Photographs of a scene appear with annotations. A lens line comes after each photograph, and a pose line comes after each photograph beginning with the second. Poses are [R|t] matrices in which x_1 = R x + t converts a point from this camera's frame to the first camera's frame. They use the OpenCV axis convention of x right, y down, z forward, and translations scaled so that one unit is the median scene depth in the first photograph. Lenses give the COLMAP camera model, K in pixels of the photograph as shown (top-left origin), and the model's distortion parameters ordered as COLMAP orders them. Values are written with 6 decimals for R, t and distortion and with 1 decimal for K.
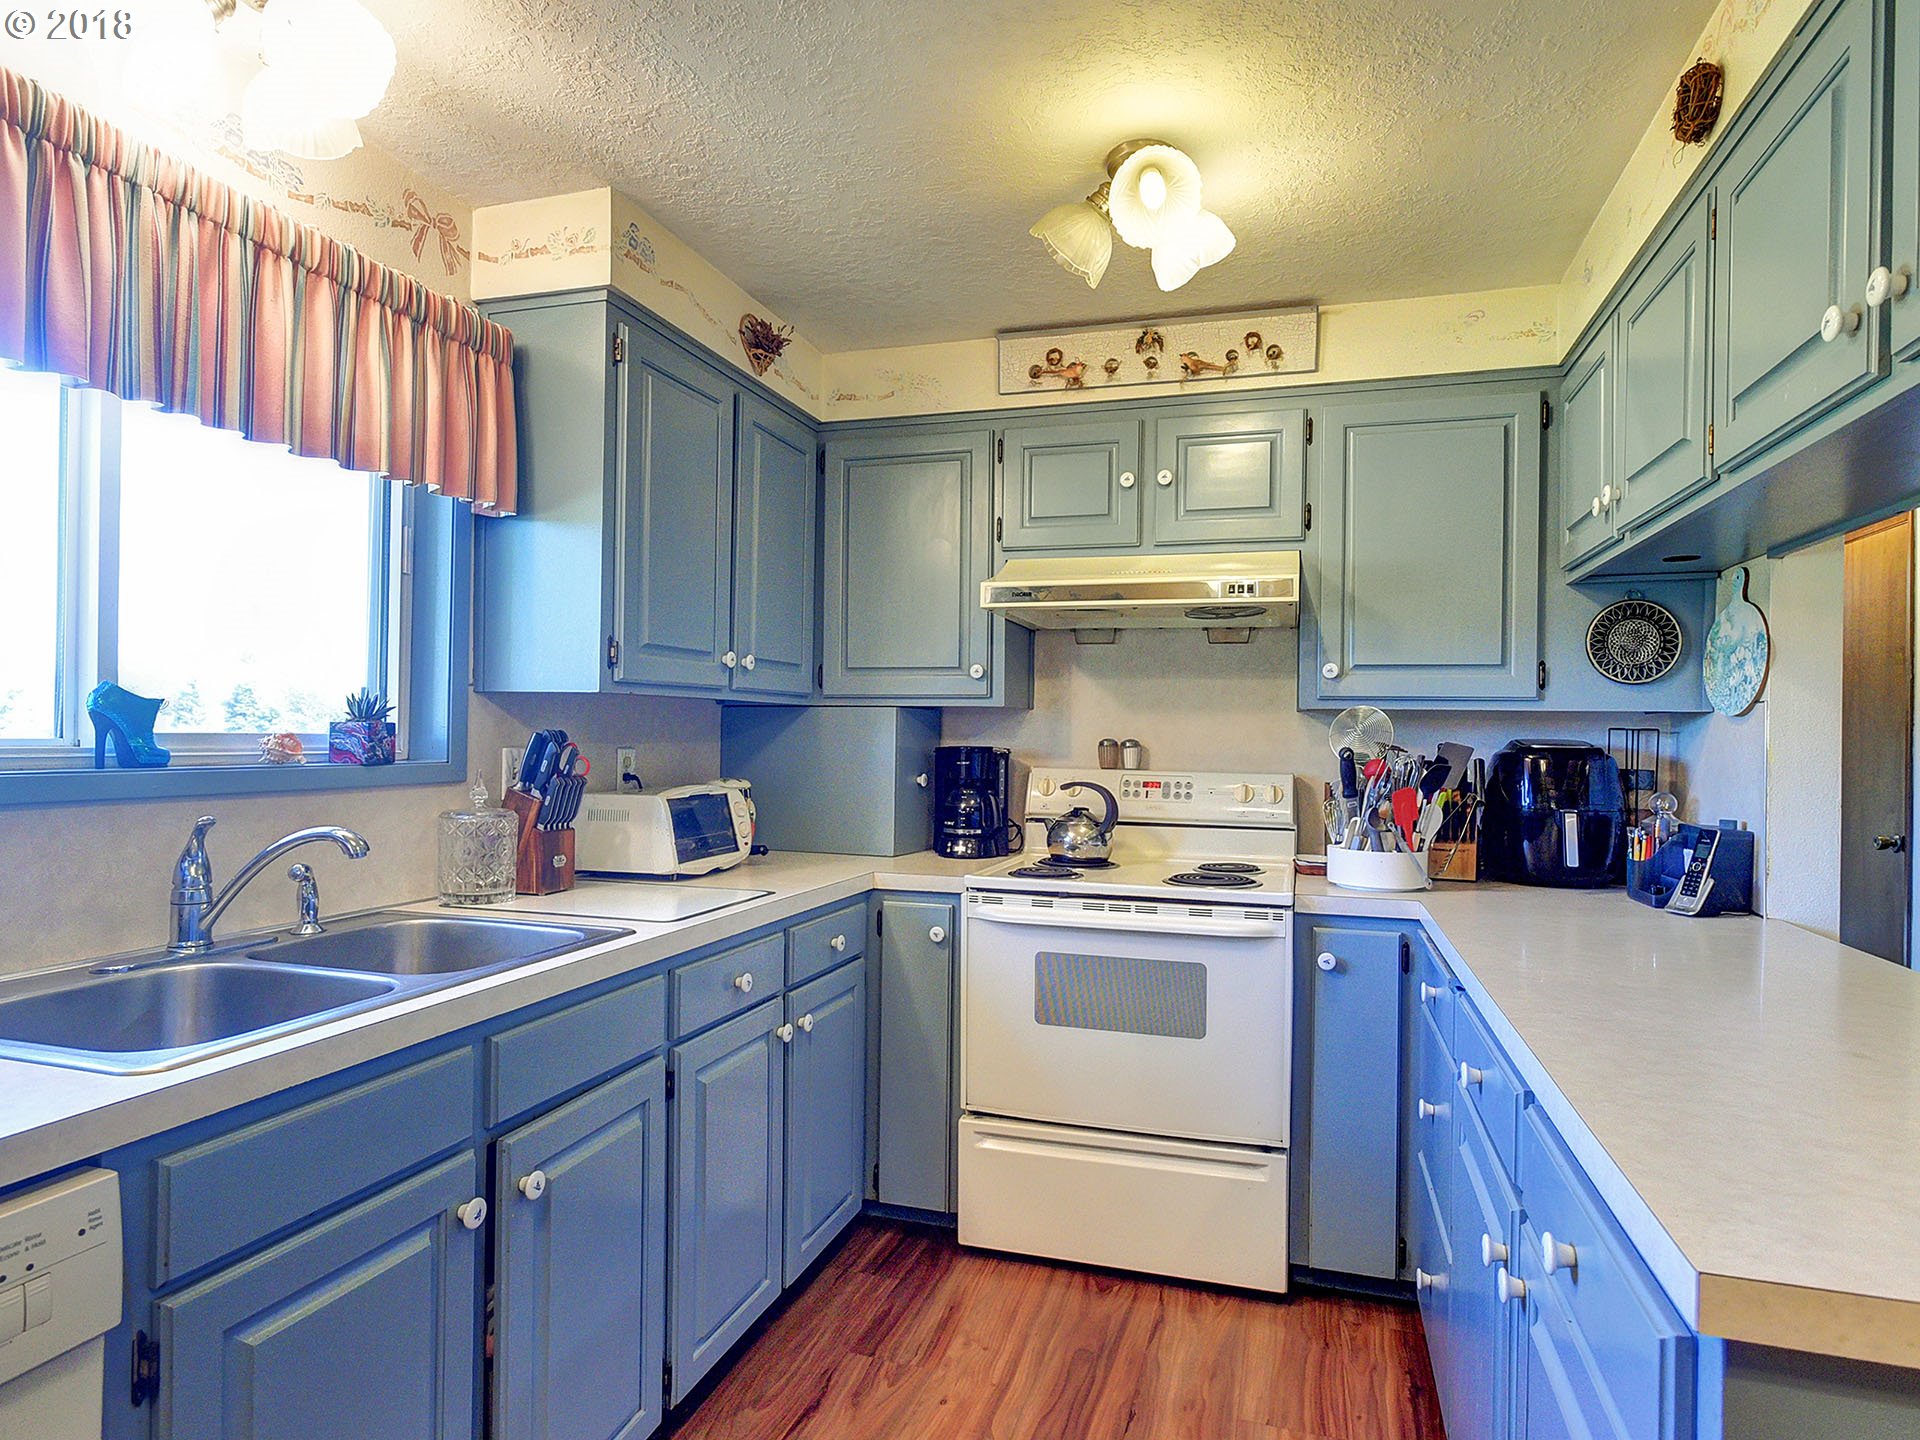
lens RADIAL K [[1073.8, 0, 965.6], [0, 1073.8, 735.4], [0, 0, 1]] dist [-0.009027, 0.004754]
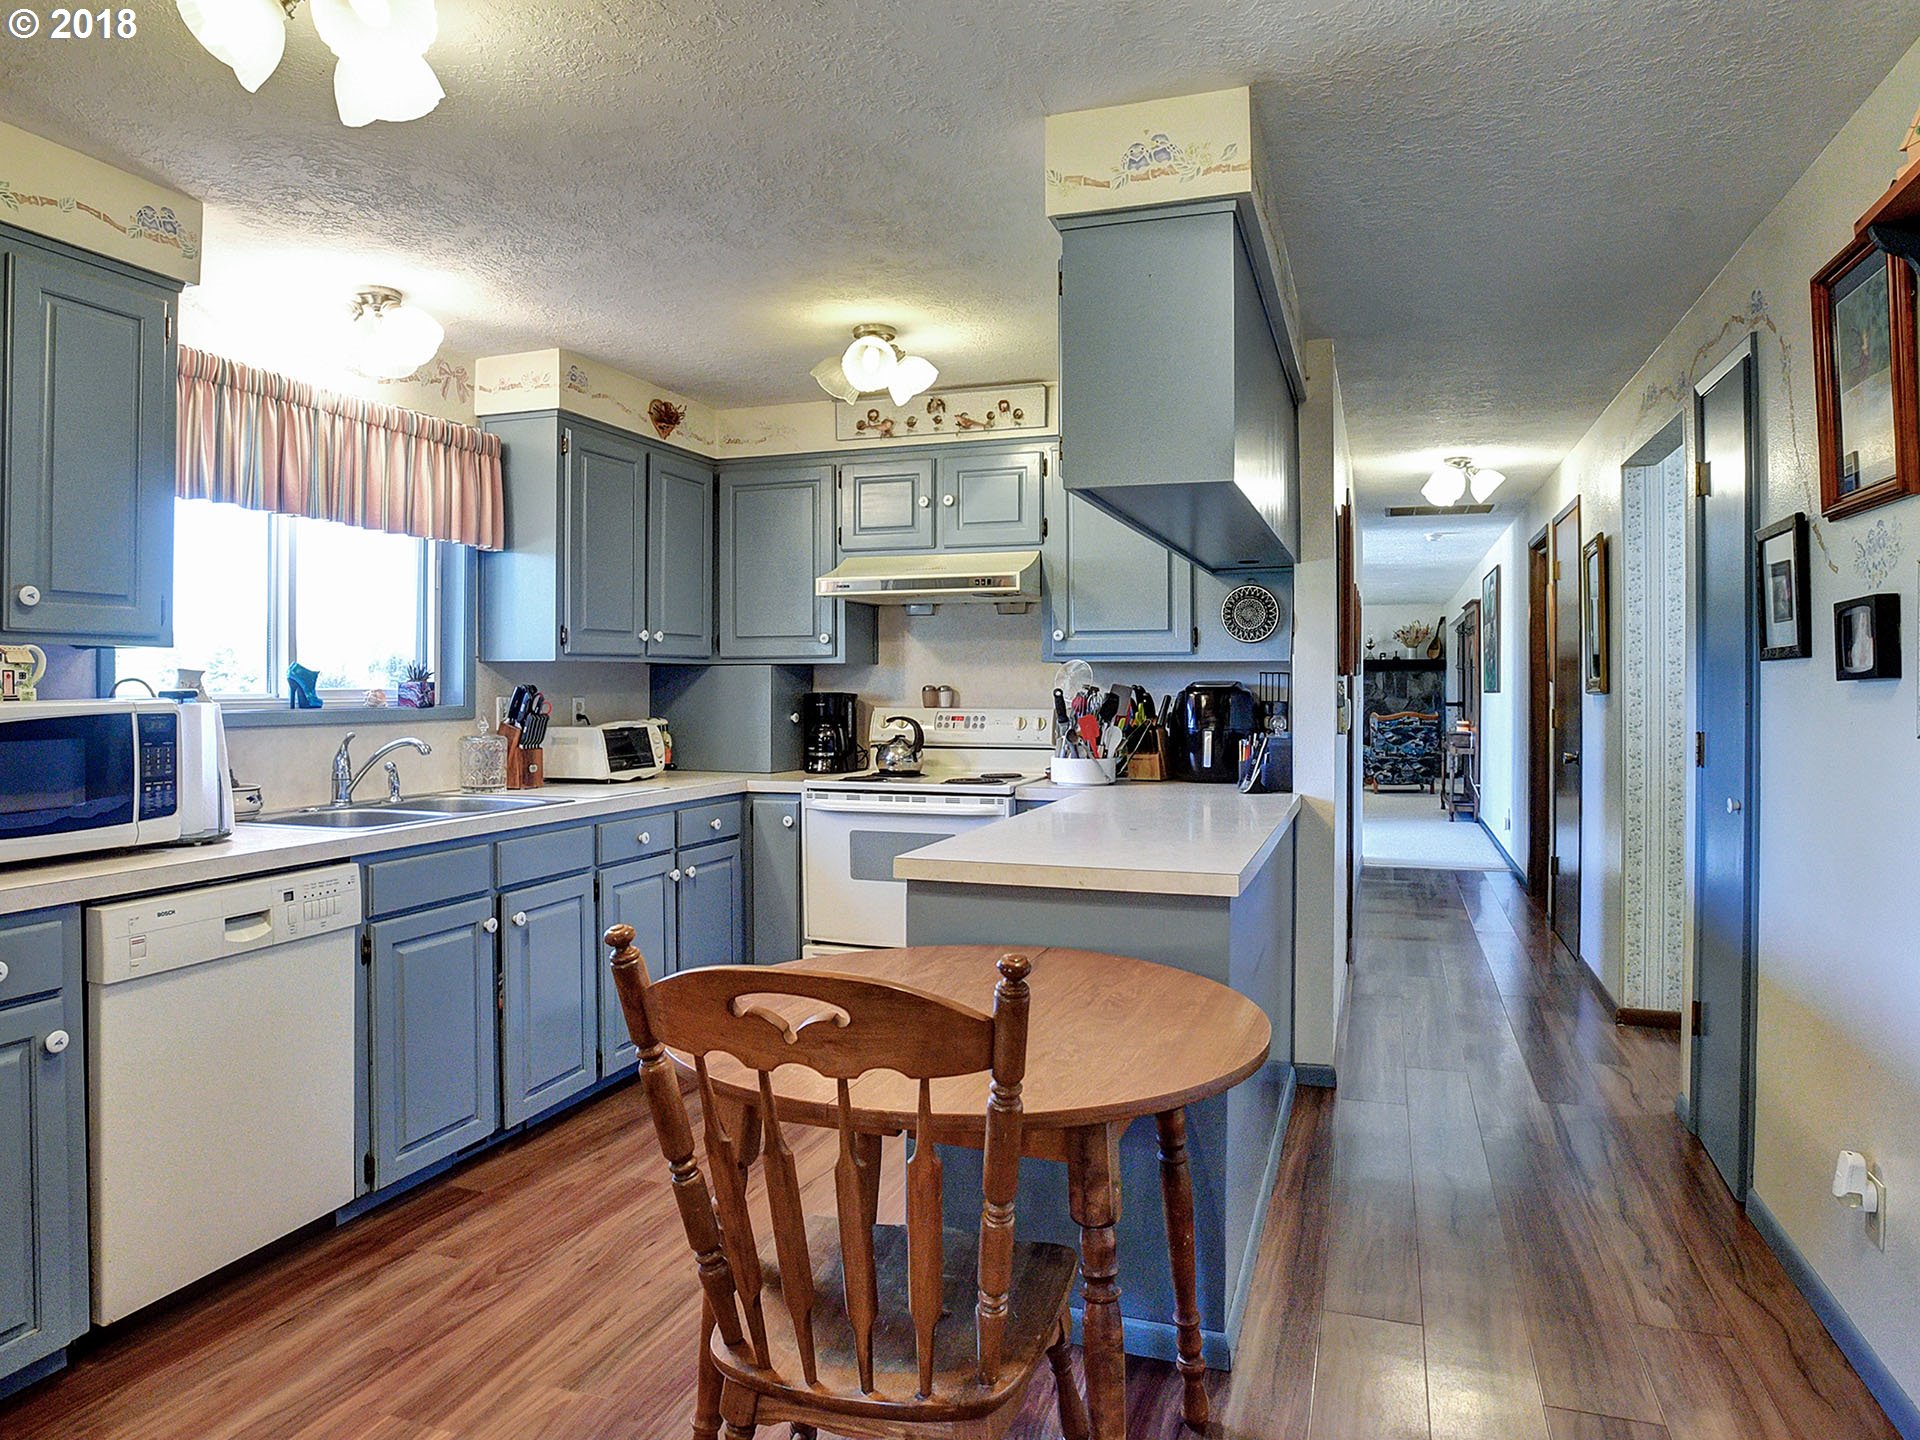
lens RADIAL K [[1212.7, 0, 947.4], [0, 1212.7, 688.1], [0, 0, 1]] dist [-0.082955, 0.018487]
pose [[0.999129, -0.015104, -0.038910, 0.259384], [0.015195, 0.999882, 0.002033, 0.004652], [0.038875, -0.002623, 0.999241, -0.639050]]
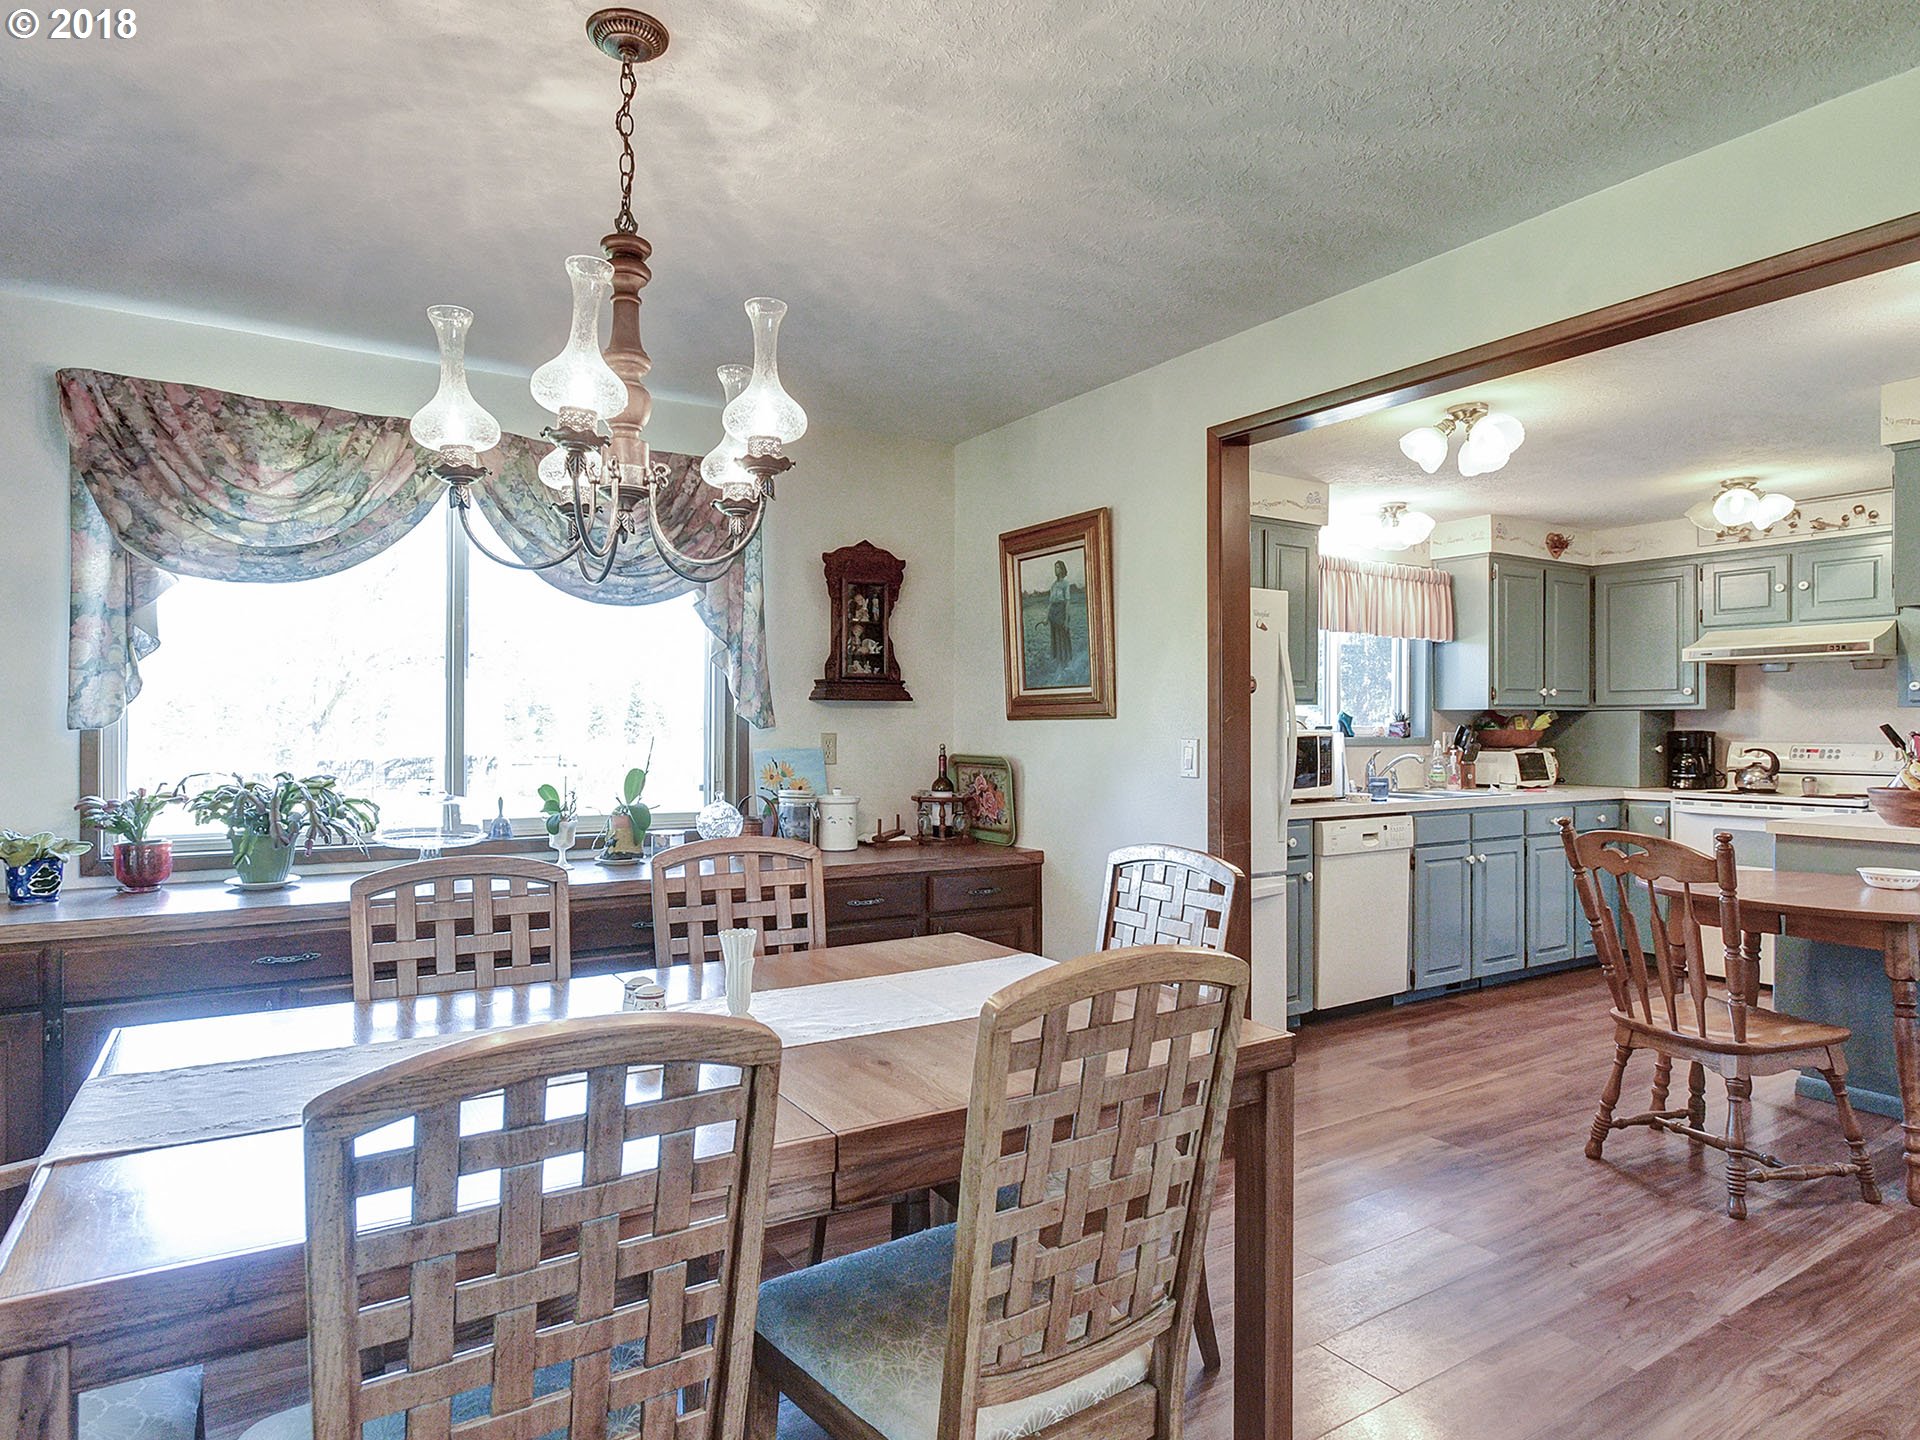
lens RADIAL K [[1073.8, 0, 922.0], [0, 1073.8, 723.4], [0, 0, 1]] dist [-0.009027, 0.004754]
pose [[0.749624, -0.015941, -0.661672, 0.281717], [0.008894, 0.999862, -0.014012, 0.014565], [0.661804, 0.004619, 0.749662, -1.518321]]
